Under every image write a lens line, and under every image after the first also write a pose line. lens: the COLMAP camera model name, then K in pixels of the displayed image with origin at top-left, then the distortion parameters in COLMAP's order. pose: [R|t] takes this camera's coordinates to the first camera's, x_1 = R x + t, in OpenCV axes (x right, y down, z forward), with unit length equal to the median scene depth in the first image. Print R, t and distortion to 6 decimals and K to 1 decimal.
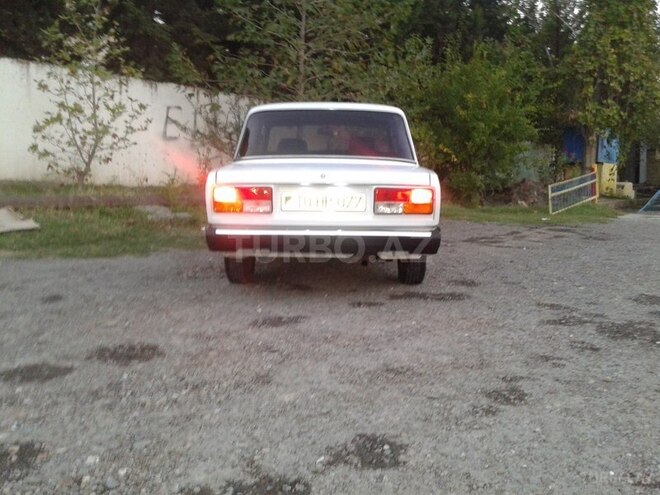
lens RADIAL K [[573.8, 0, 330.6], [0, 573.8, 245.1], [0, 0, 1]] dist [0.008481, -0.067404]
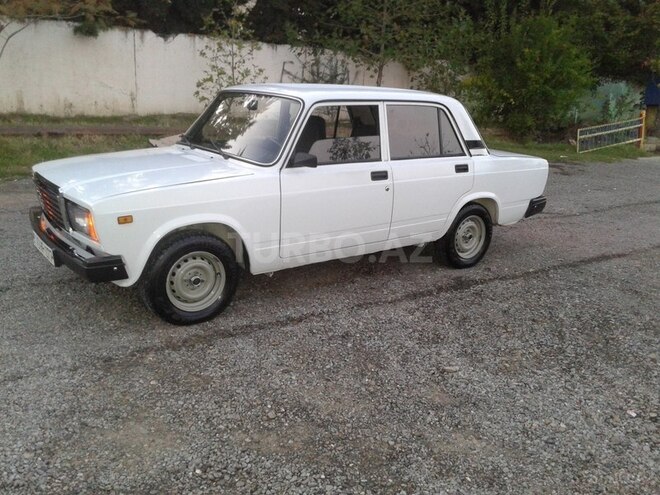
lens RADIAL K [[573.8, 0, 330.6], [0, 573.8, 245.1], [0, 0, 1]] dist [0.008481, -0.067404]
pose [[0.967880, 0.091240, -0.234271, 0.204107], [-0.057984, 0.987714, 0.145118, -0.006192], [0.244633, -0.126873, 0.961279, -0.399249]]
